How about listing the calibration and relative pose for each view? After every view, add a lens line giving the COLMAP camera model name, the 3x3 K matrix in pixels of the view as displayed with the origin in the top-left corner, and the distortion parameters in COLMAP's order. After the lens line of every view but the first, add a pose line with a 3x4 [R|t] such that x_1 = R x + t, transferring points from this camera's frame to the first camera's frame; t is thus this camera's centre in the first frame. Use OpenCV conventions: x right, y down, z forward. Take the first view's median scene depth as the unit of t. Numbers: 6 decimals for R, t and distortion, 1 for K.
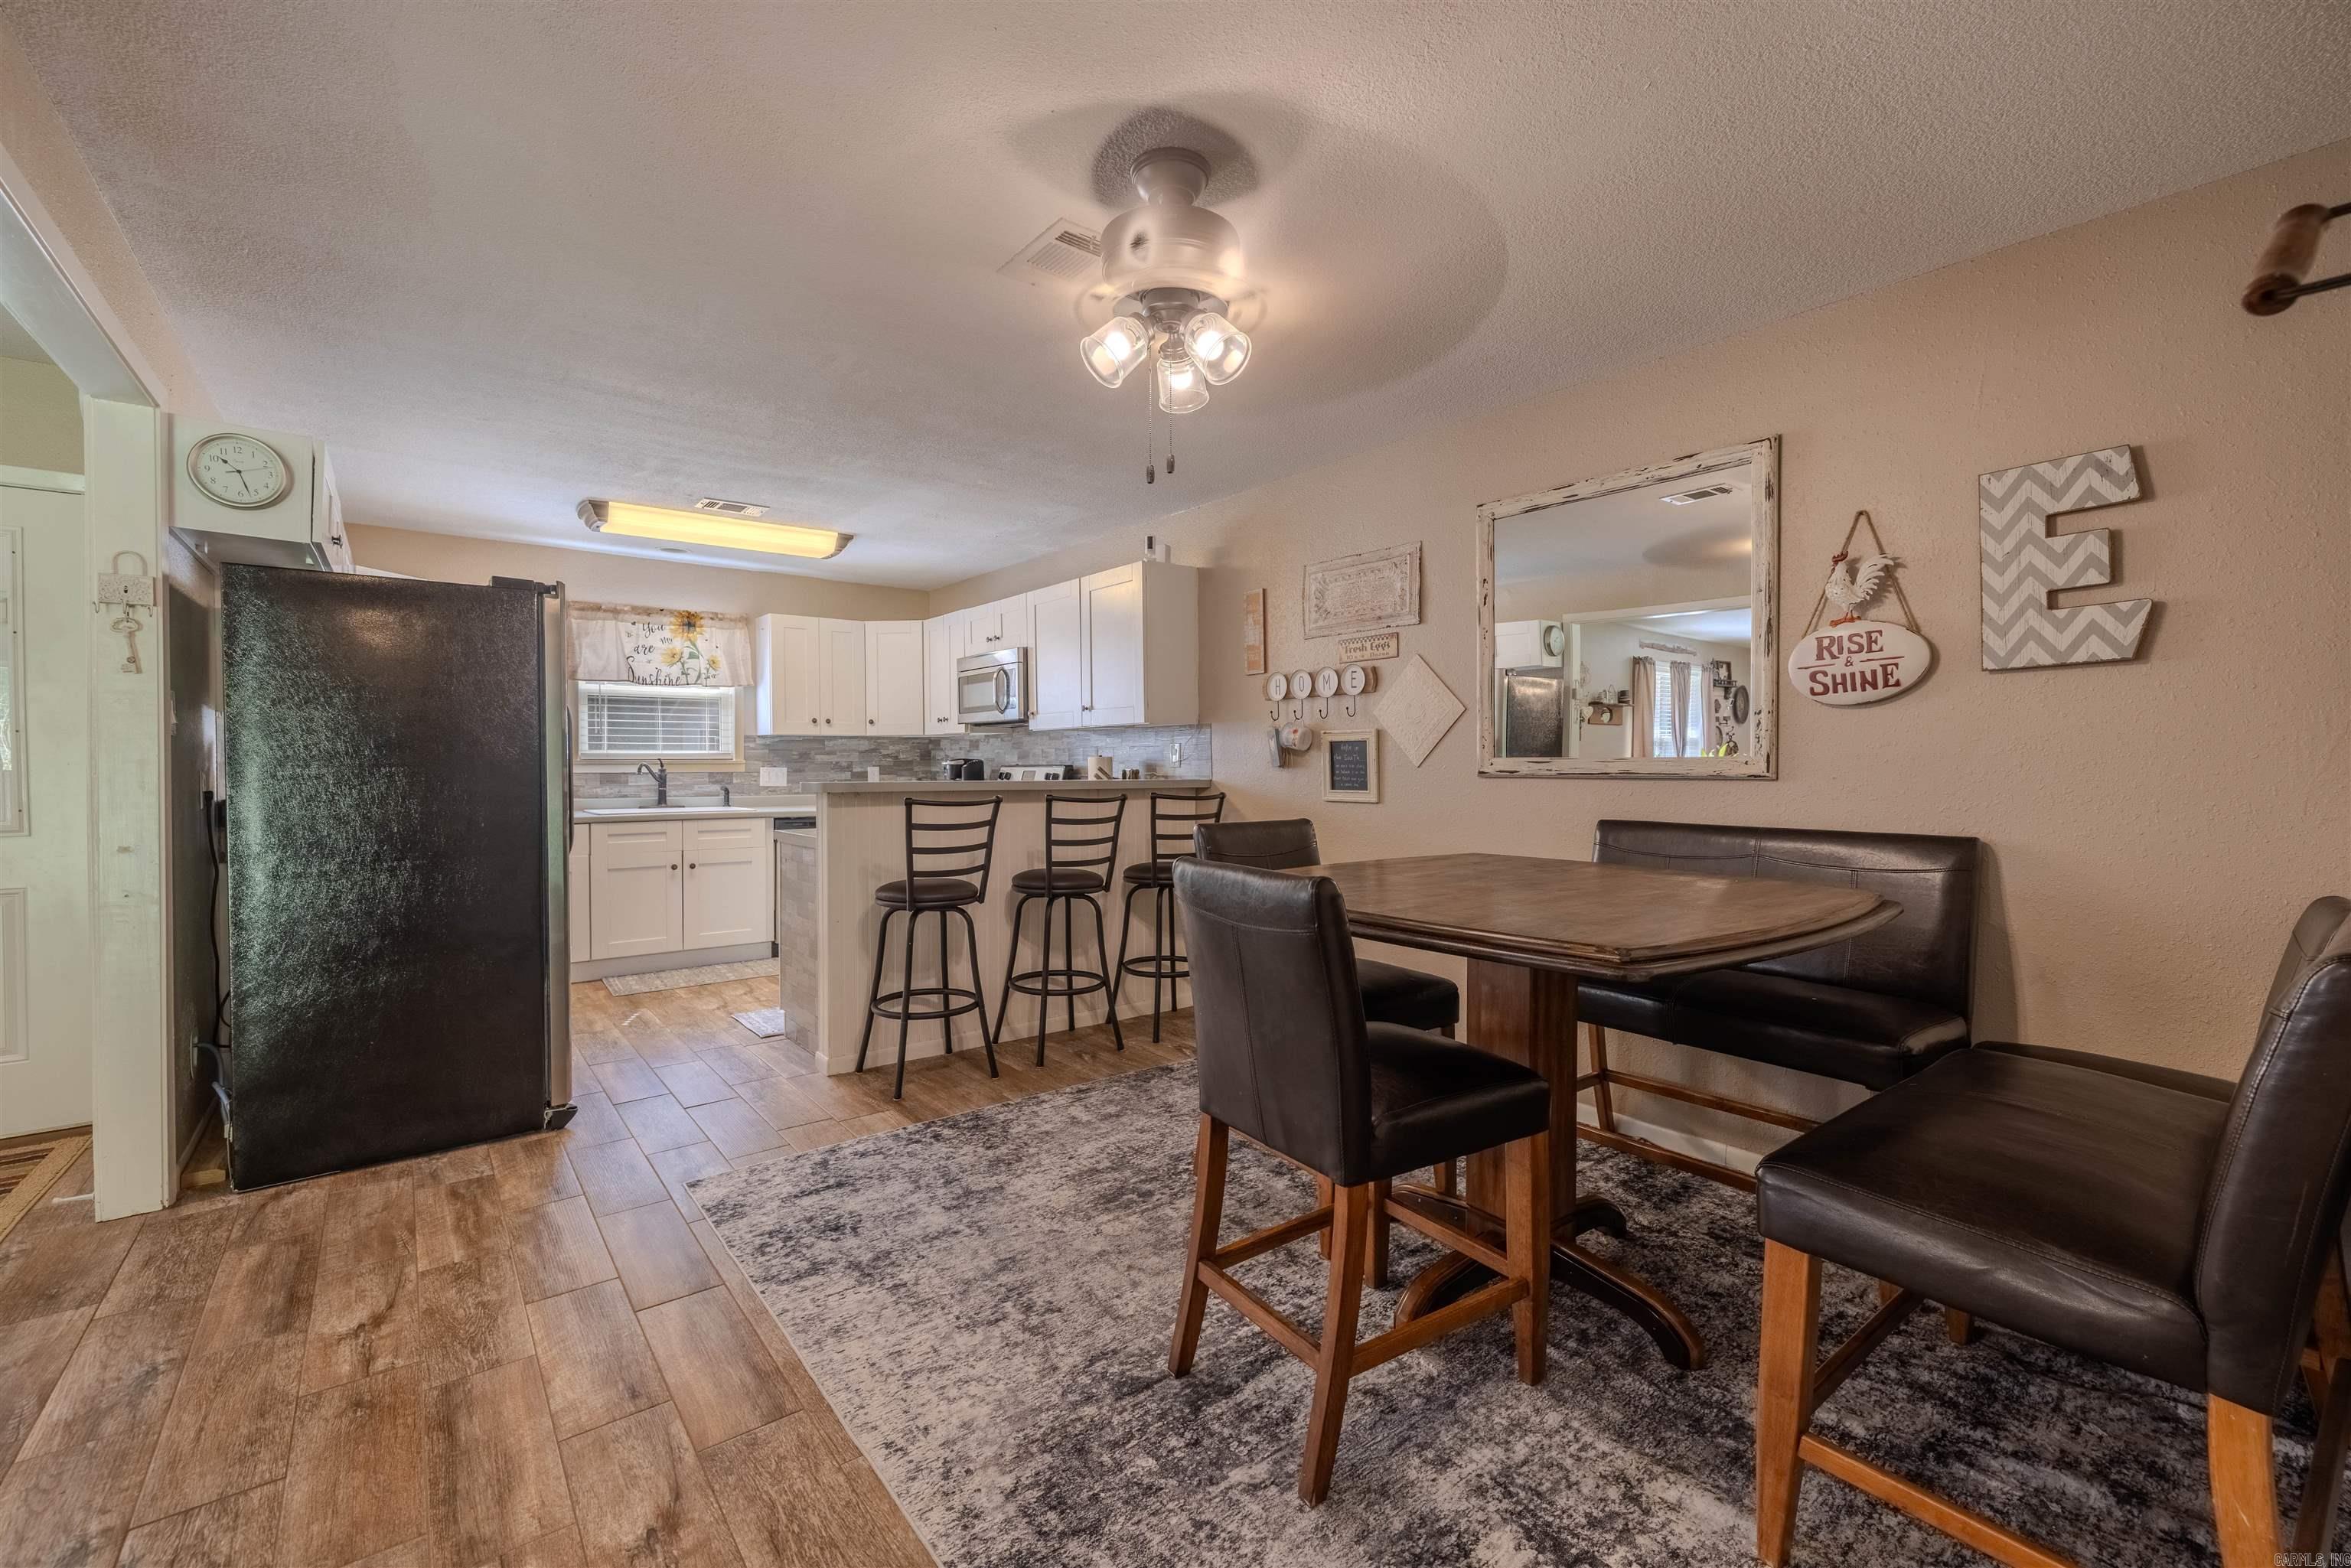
lens RADIAL K [[983.7, 0, 1173.8], [0, 983.7, 771.8], [0, 0, 1]] dist [0.001537, 0.000625]
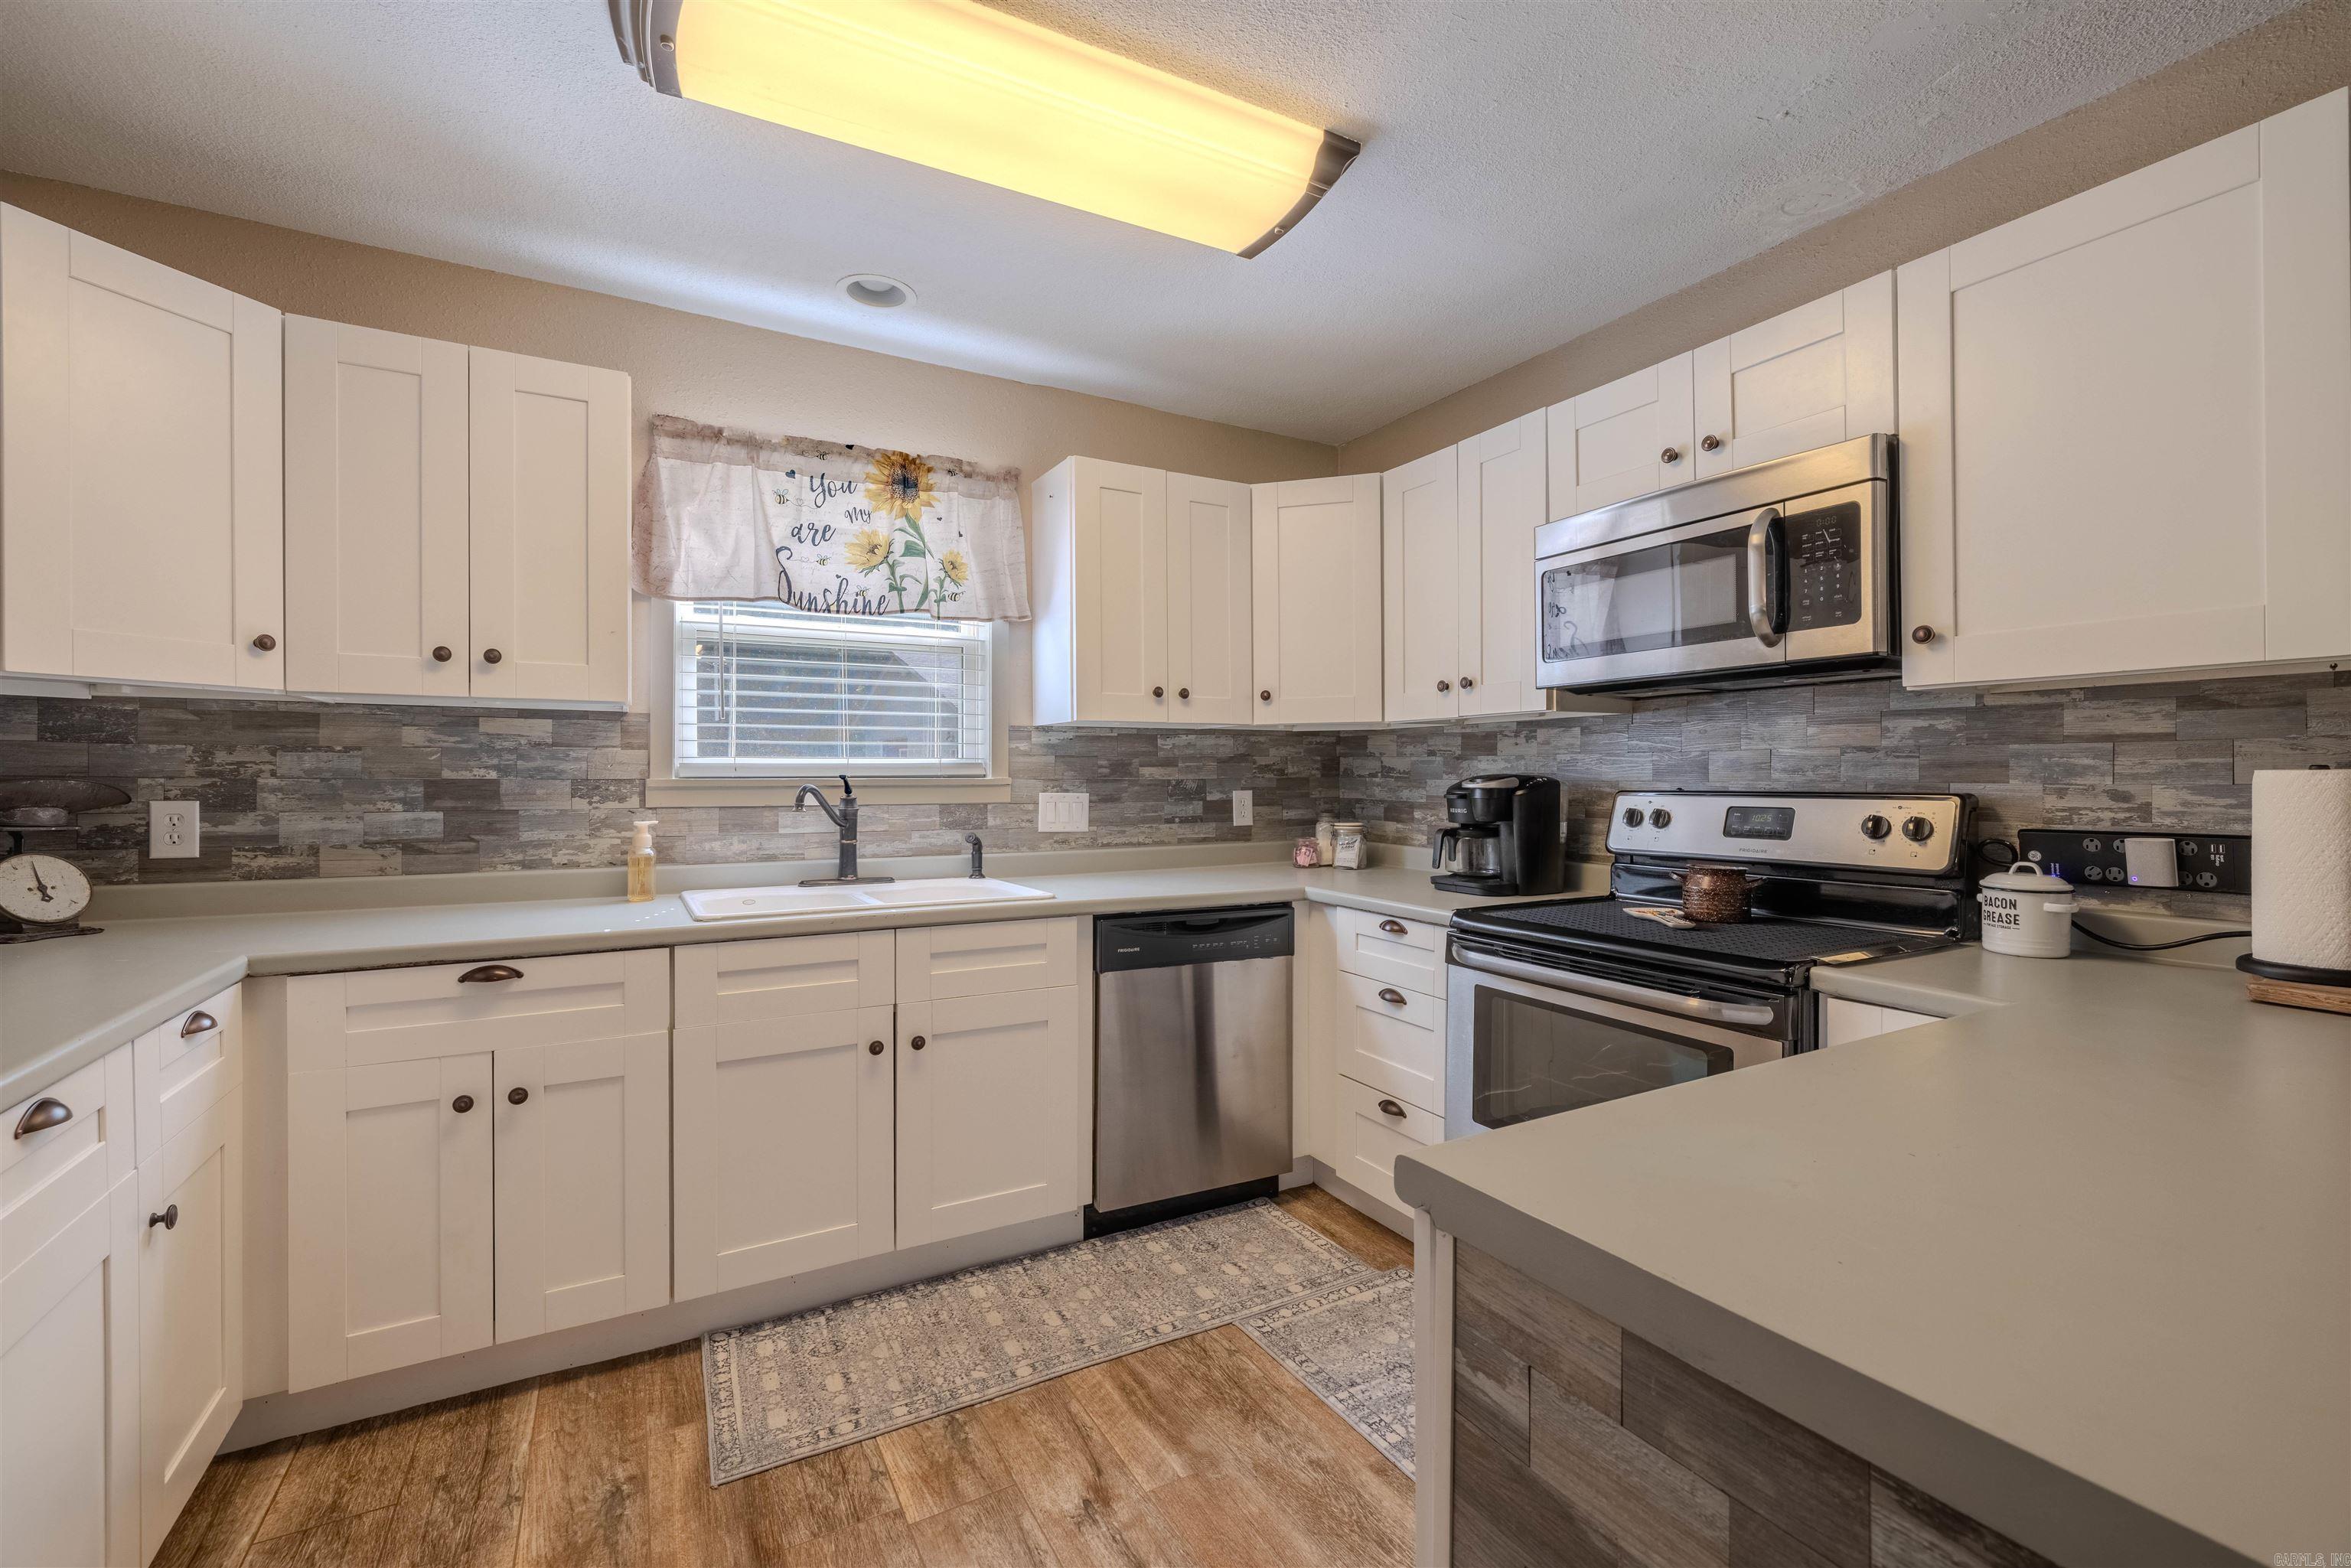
lens RADIAL K [[983.7, 0, 1173.8], [0, 983.7, 771.8], [0, 0, 1]] dist [0.001537, 0.000625]
pose [[0.987823, -0.000860, -0.155580, -0.297721], [-0.001407, 0.999895, -0.014457, -0.008388], [0.155576, 0.014500, 0.987718, 0.568770]]
